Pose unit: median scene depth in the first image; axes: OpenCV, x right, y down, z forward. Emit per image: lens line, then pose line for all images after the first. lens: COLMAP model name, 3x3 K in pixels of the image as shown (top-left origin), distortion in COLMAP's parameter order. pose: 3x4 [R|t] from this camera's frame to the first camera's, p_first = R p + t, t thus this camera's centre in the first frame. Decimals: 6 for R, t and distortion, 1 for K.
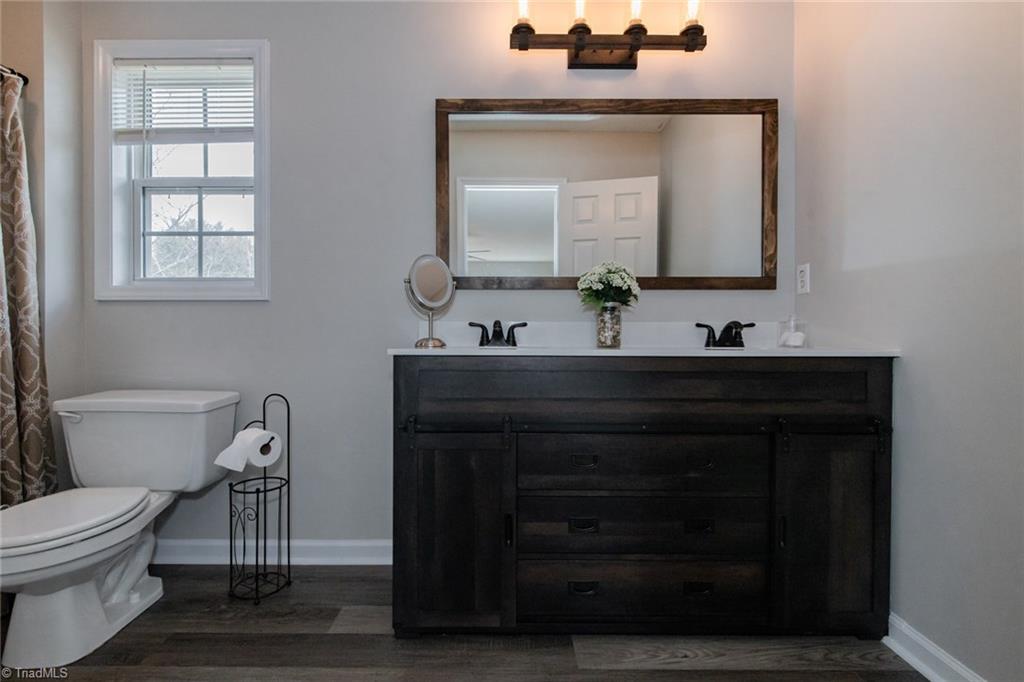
lens RADIAL K [[467.1, 0, 512.0], [0, 467.1, 341.0], [0, 0, 1]] dist [-0.000641, -0.000227]
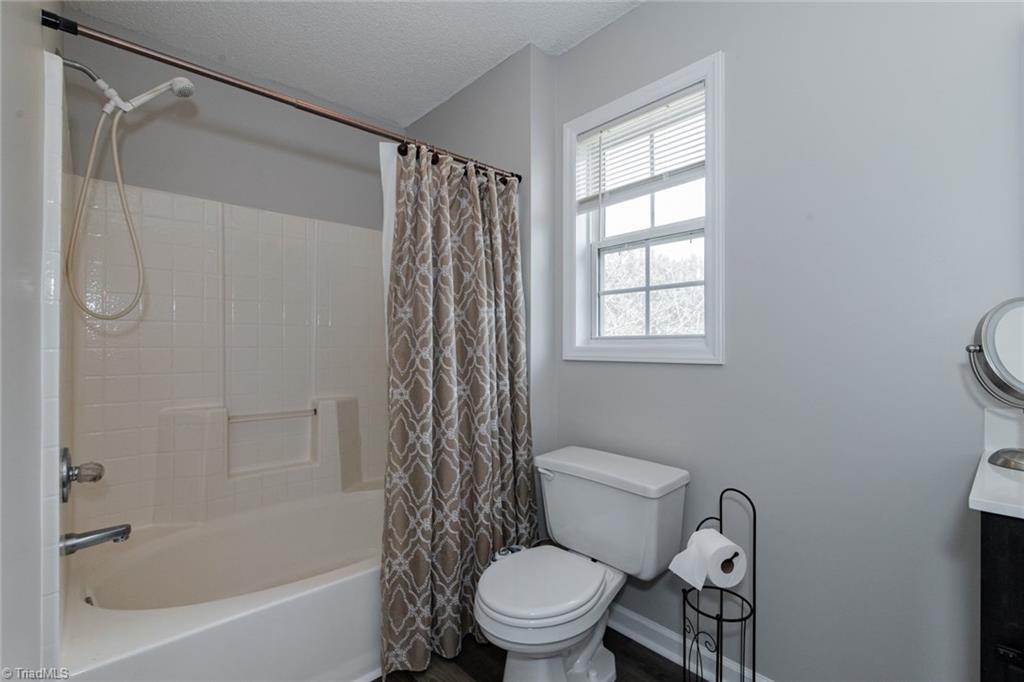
lens RADIAL K [[467.1, 0, 512.0], [0, 467.1, 341.0], [0, 0, 1]] dist [-0.000641, -0.000227]
pose [[0.673390, -0.008644, -0.739237, -0.172604], [-0.006919, 0.999814, -0.017993, -0.117280], [0.739255, 0.017231, 0.673205, 0.182055]]
